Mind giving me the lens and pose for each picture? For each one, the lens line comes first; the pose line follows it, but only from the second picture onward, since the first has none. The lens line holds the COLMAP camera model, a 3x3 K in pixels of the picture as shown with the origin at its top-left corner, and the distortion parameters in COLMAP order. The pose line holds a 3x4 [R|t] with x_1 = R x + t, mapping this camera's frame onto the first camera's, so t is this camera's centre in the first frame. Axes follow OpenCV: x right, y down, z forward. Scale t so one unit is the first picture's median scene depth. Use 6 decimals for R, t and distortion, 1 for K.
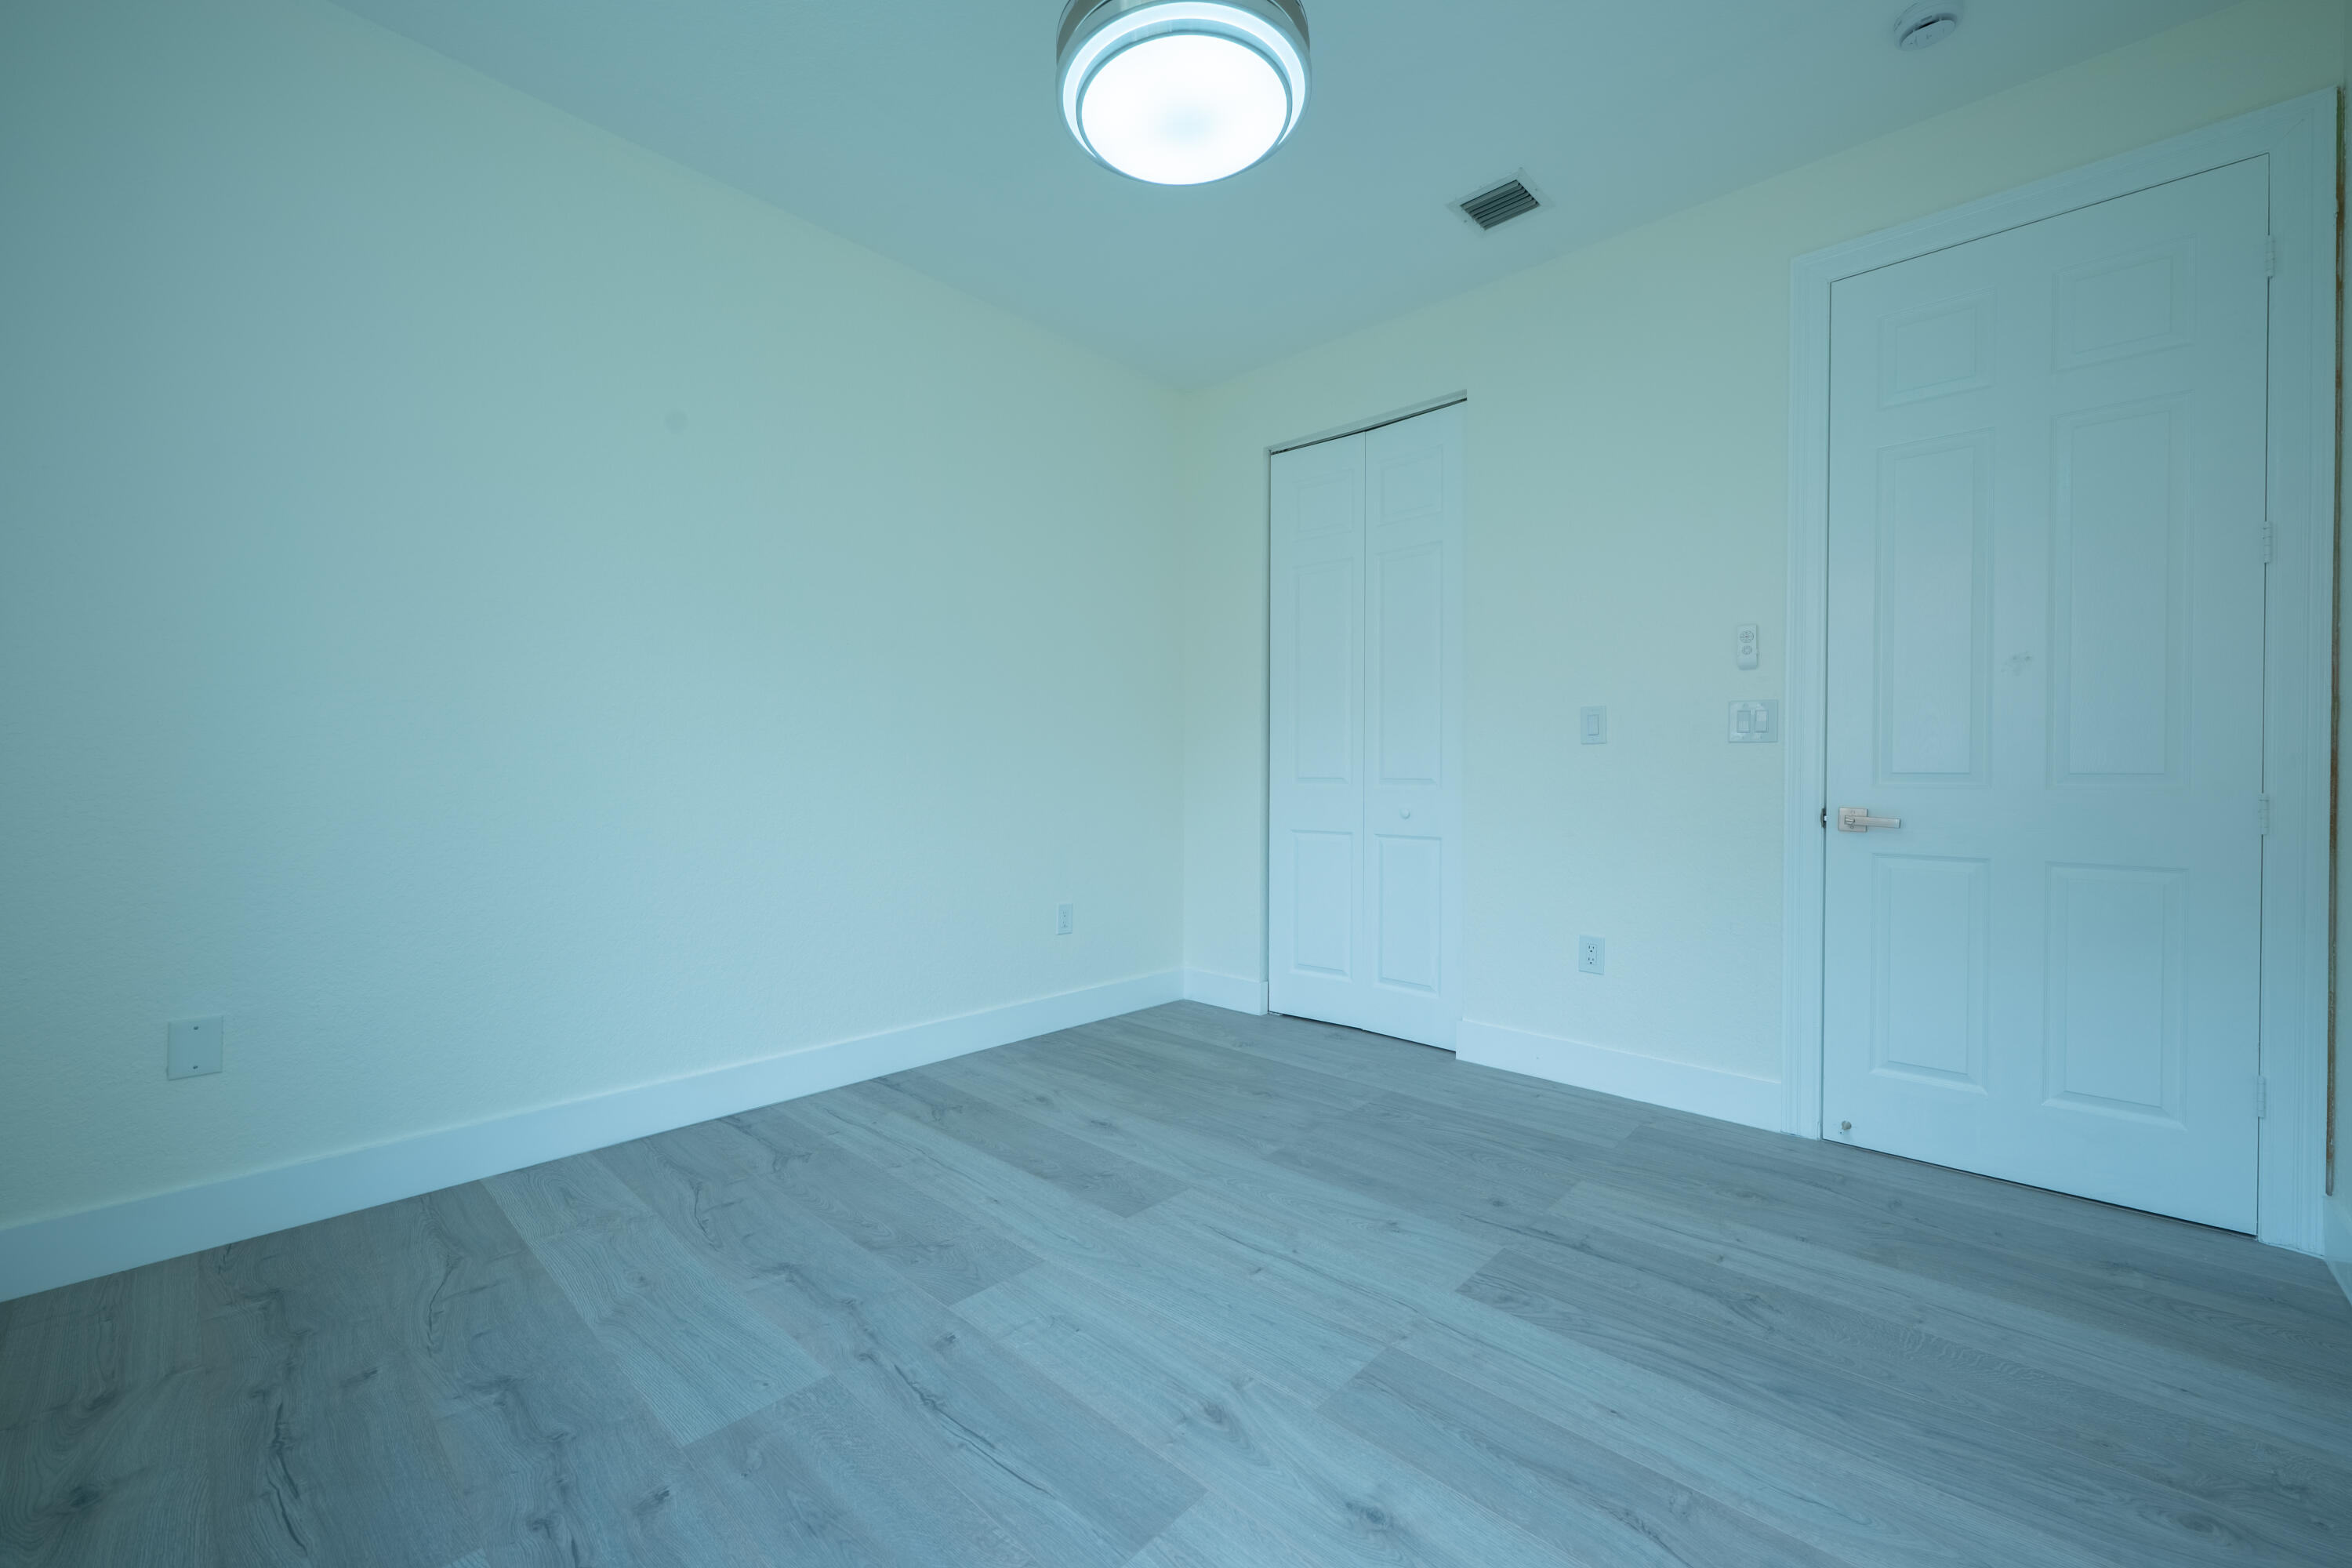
lens RADIAL K [[925.9, 0, 1174.2], [0, 925.9, 778.8], [0, 0, 1]] dist [-0.001873, 0.000527]
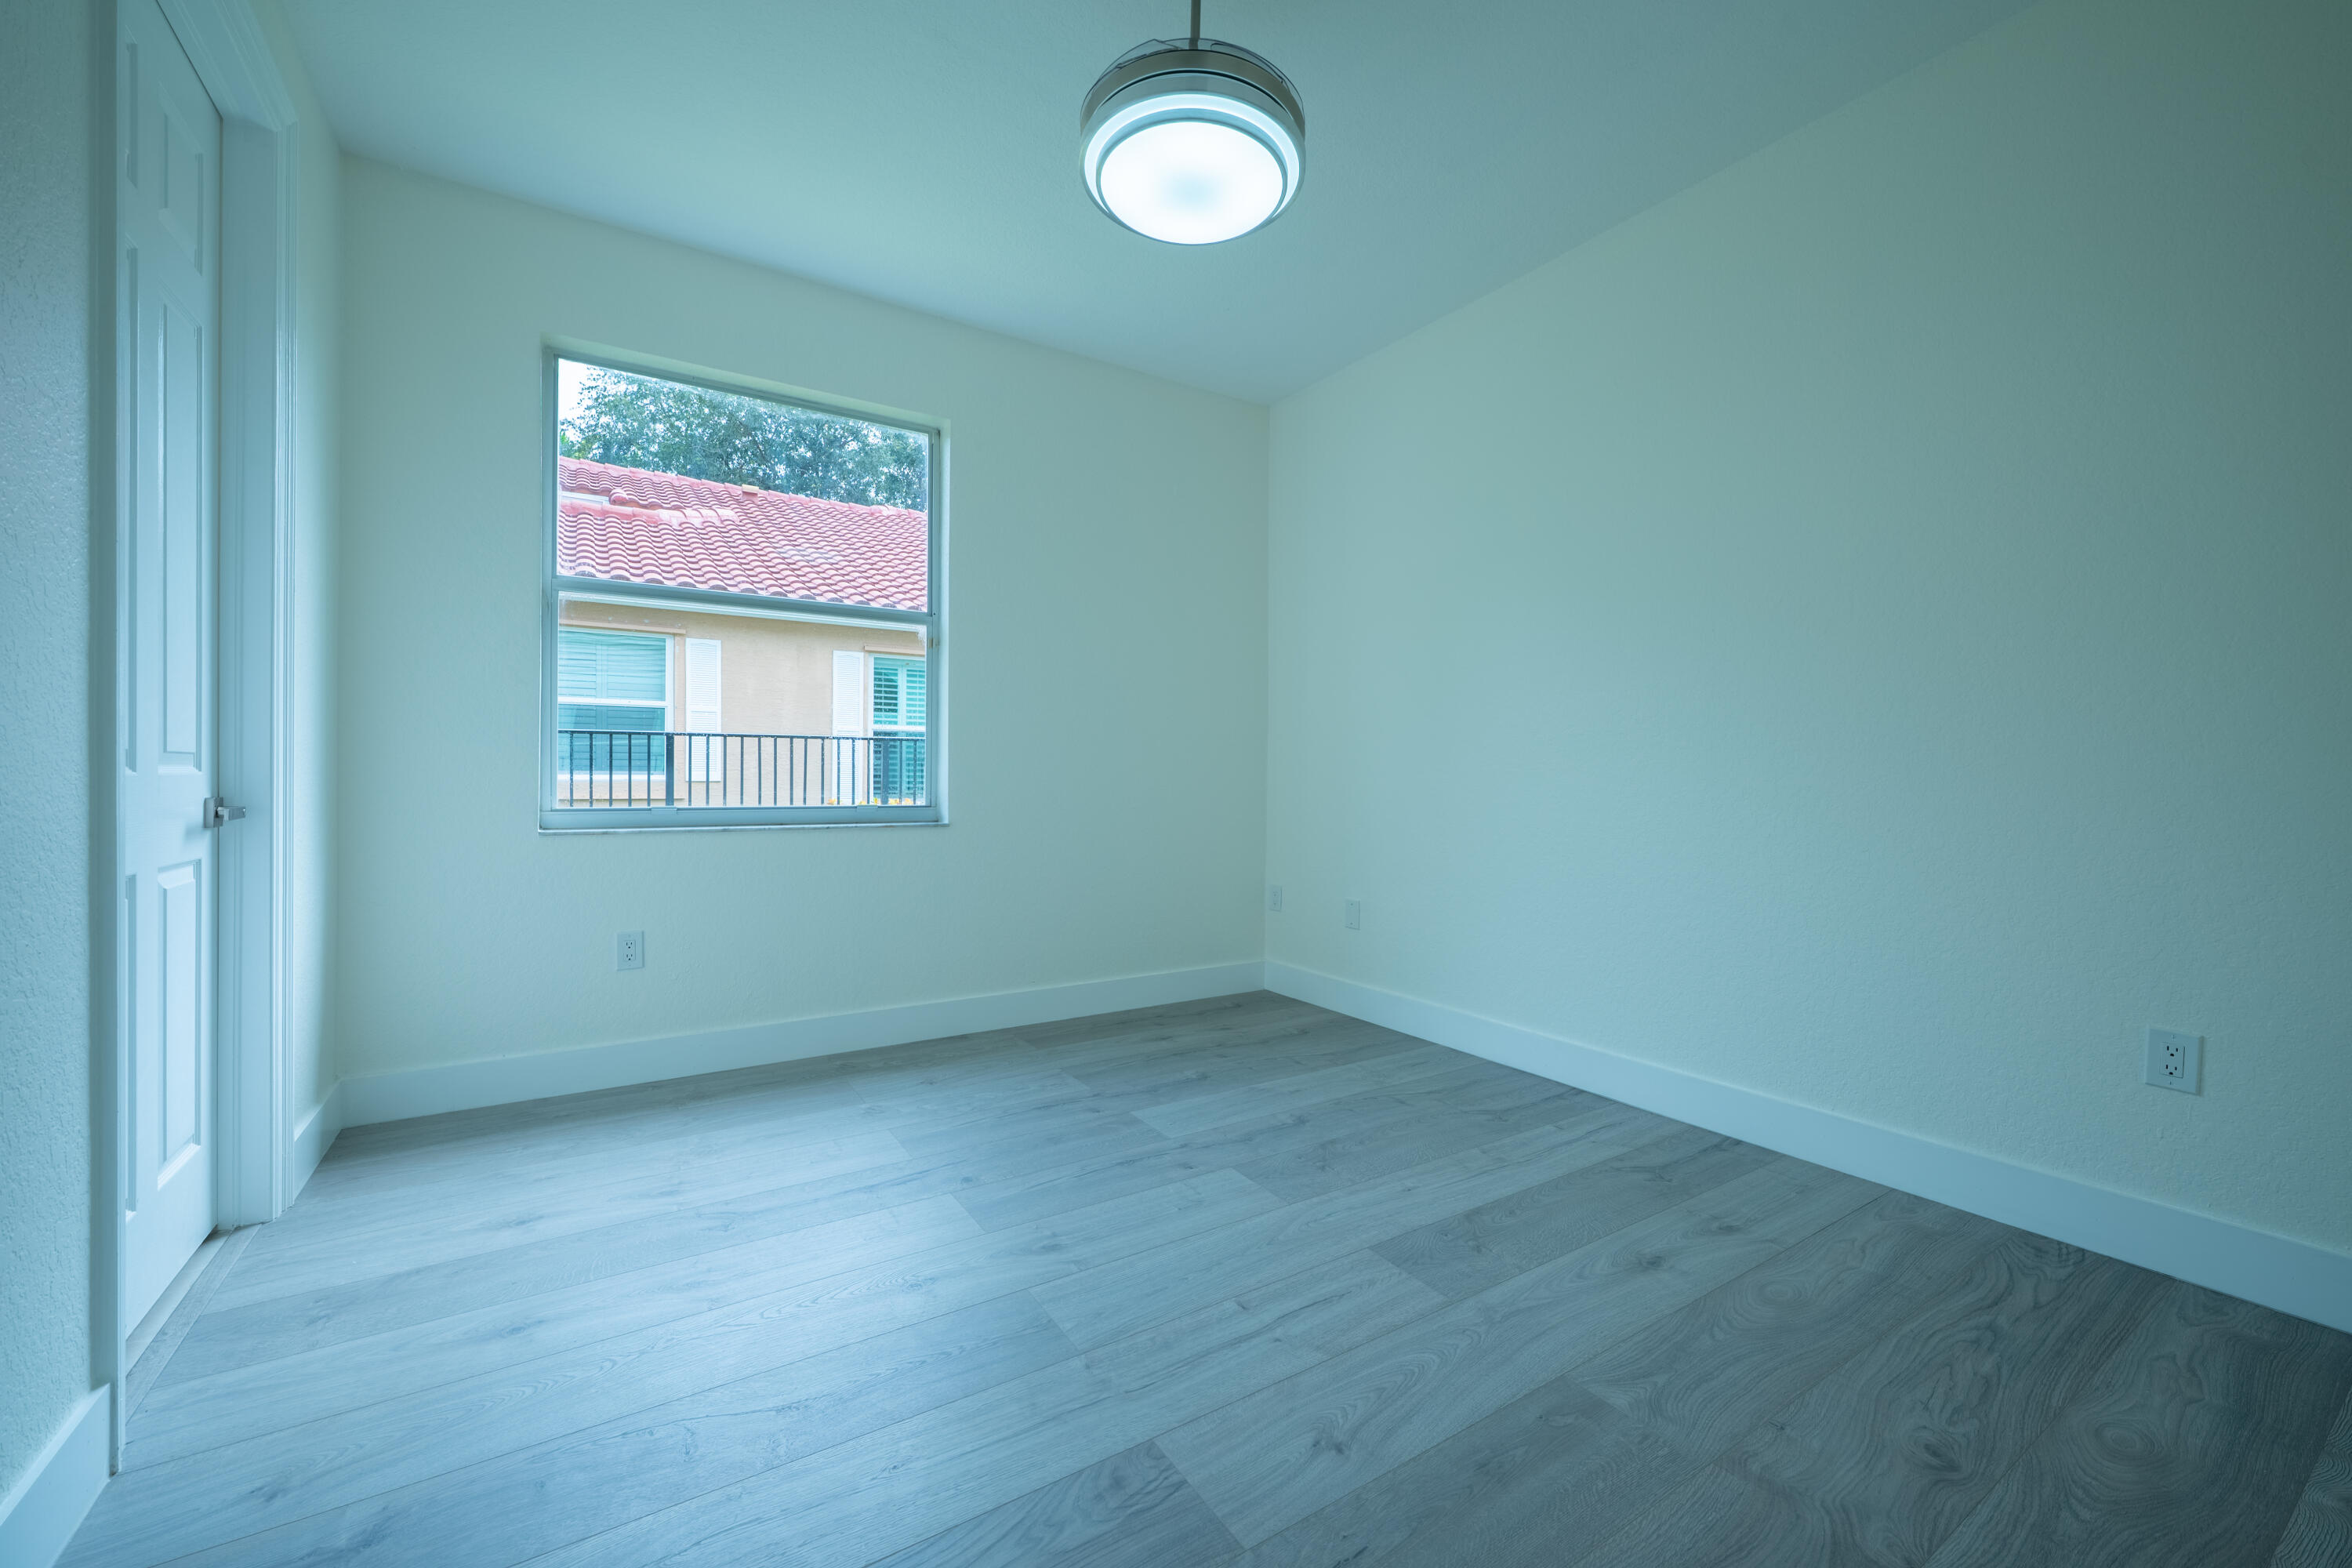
lens RADIAL K [[925.9, 0, 1174.2], [0, 925.9, 778.8], [0, 0, 1]] dist [-0.001873, 0.000527]
pose [[-0.253331, -0.004797, -0.967368, 0.811277], [-0.010550, 0.999942, -0.002195, 0.004736], [0.967322, 0.009650, -0.253366, 0.937574]]
